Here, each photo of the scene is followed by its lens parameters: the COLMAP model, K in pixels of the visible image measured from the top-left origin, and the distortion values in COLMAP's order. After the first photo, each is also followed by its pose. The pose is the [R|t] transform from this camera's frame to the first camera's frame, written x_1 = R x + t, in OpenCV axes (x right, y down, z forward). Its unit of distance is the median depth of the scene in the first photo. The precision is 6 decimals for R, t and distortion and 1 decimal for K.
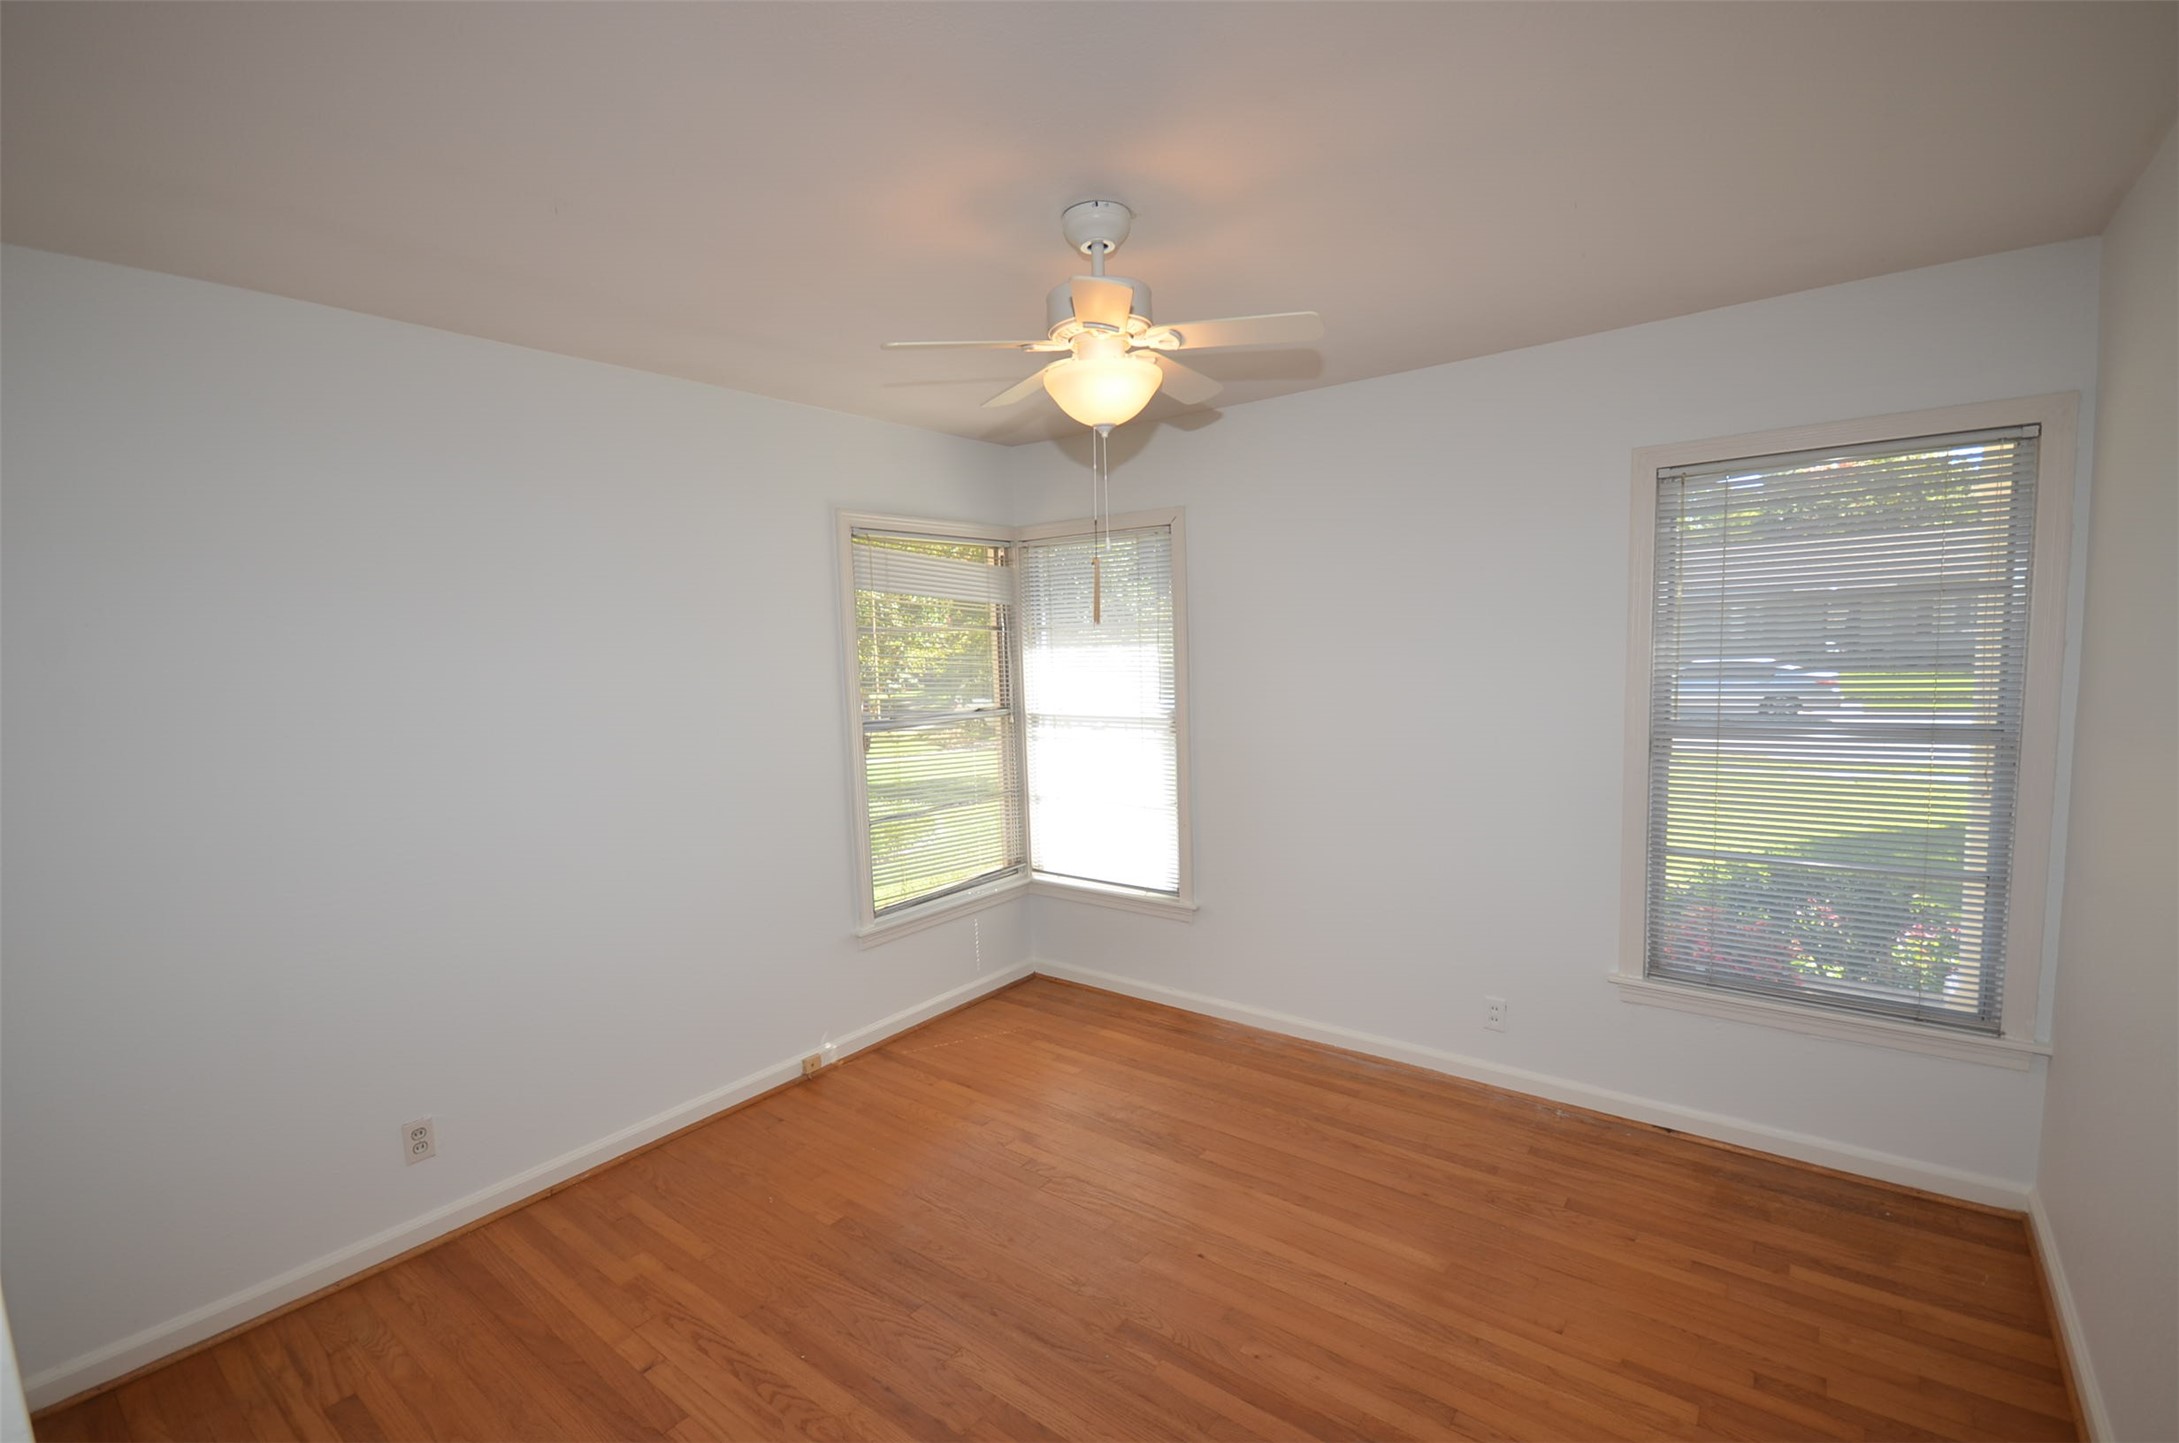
lens RADIAL K [[949.0, 0, 1086.3], [0, 949.0, 742.0], [0, 0, 1]] dist [0.004255, -0.009396]
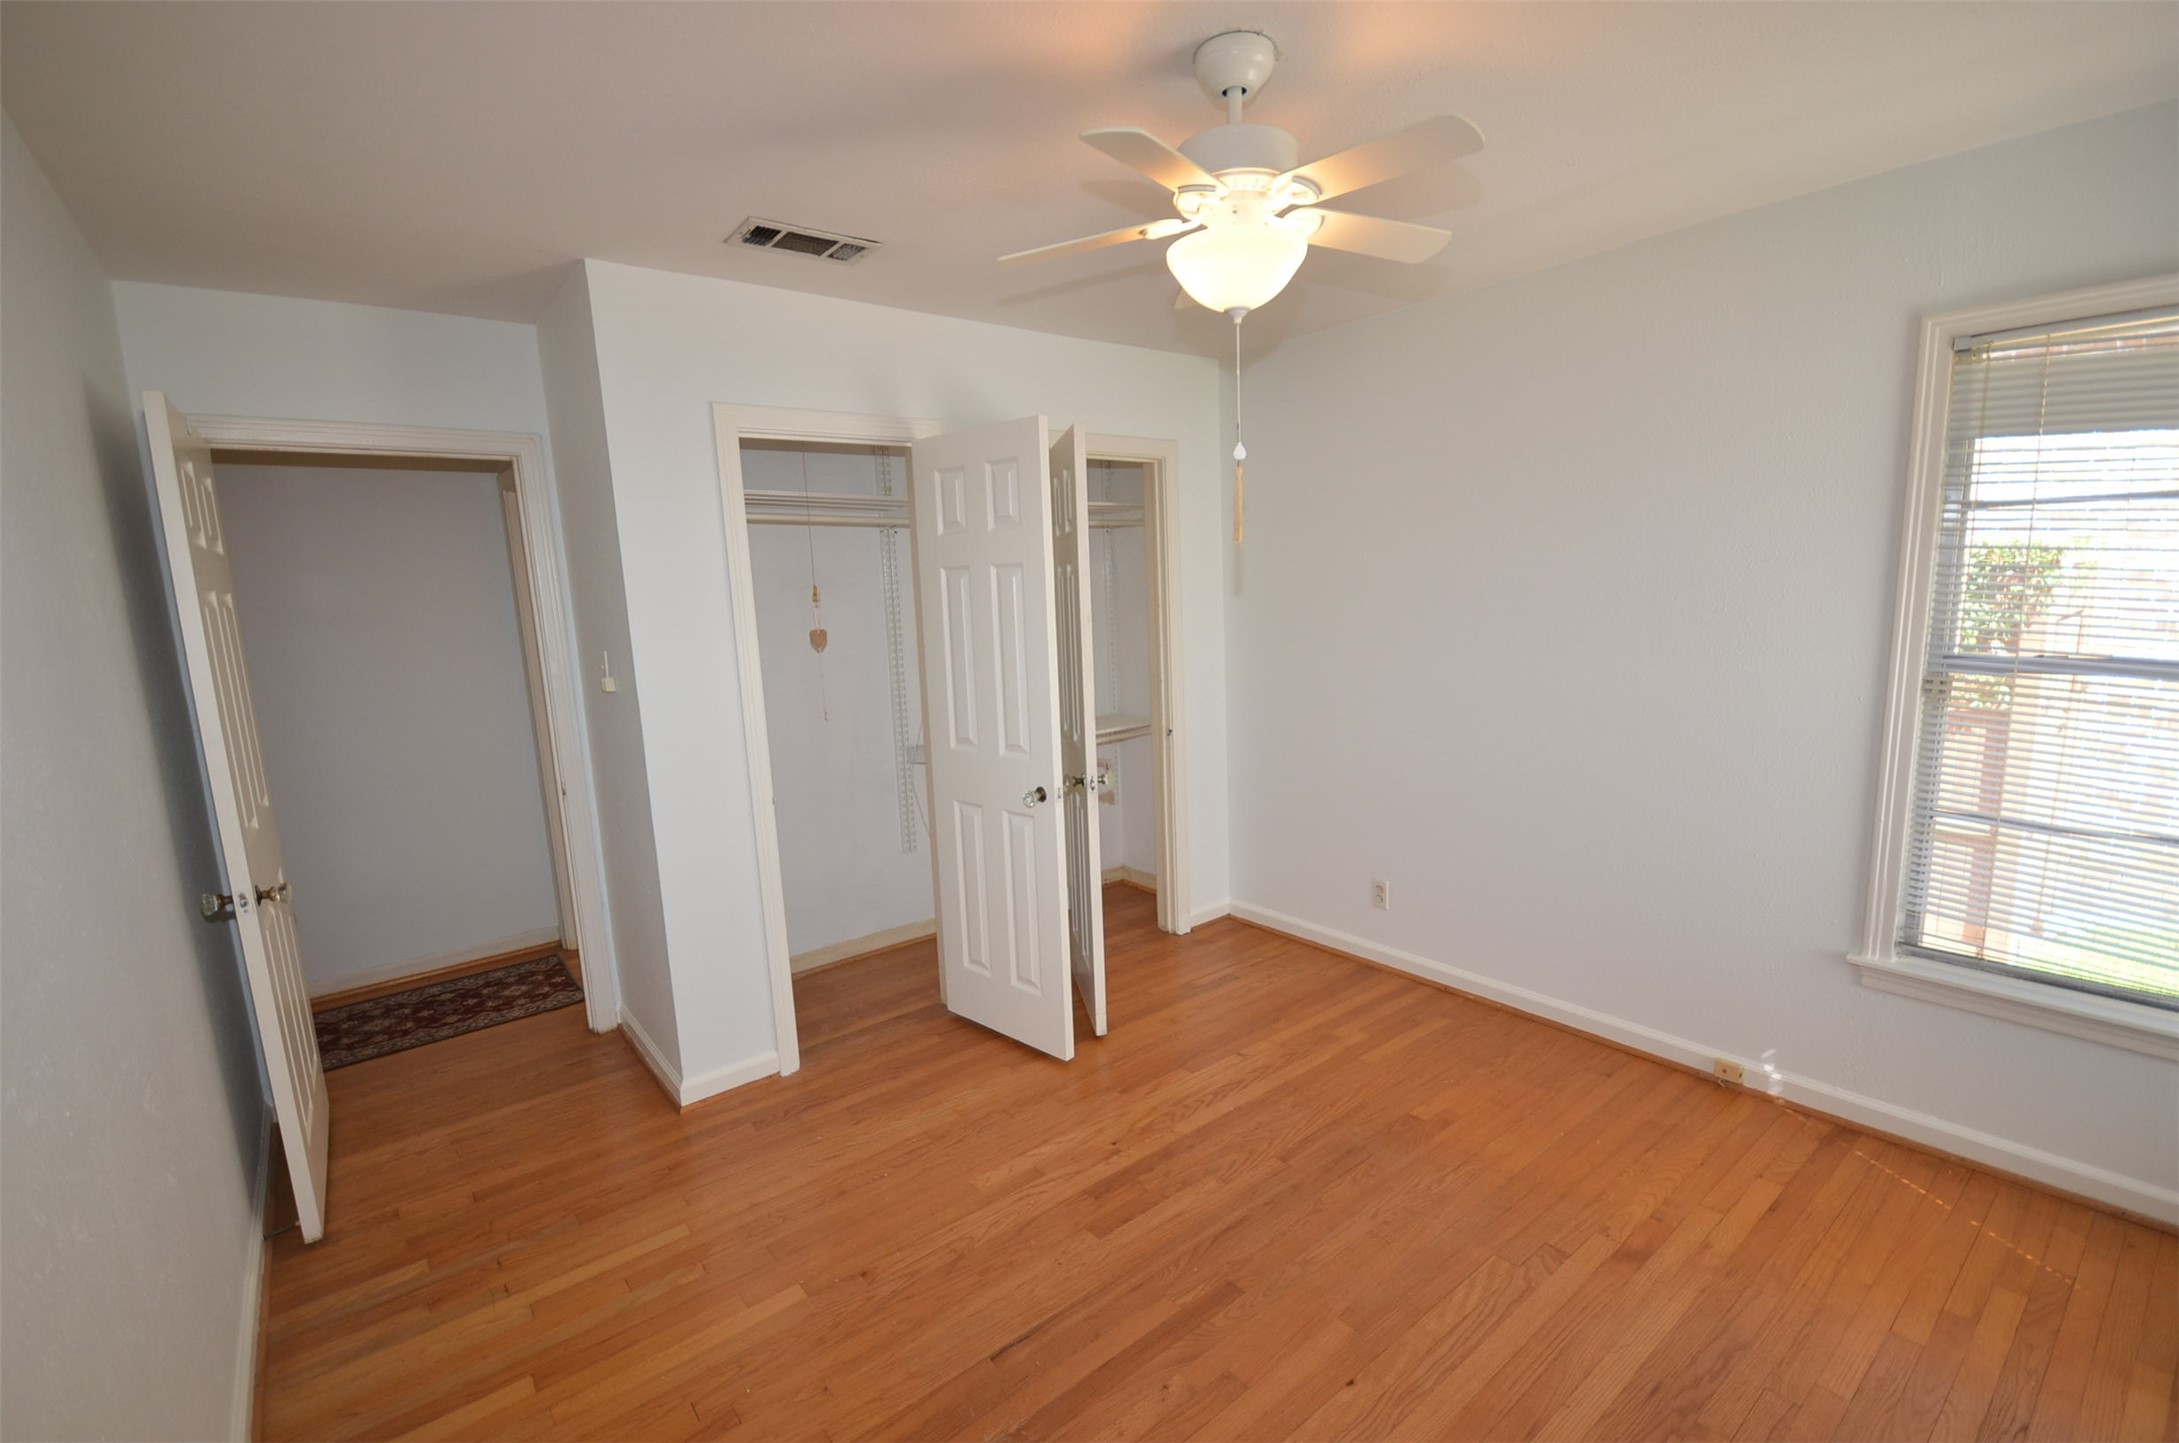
lens RADIAL K [[949.0, 0, 1086.3], [0, 949.0, 742.0], [0, 0, 1]] dist [0.004255, -0.009396]
pose [[-0.253750, 0.204784, -0.945343, 0.692308], [-0.040895, 0.974187, 0.222010, -0.107605], [0.966405, 0.094995, -0.238826, 0.814262]]
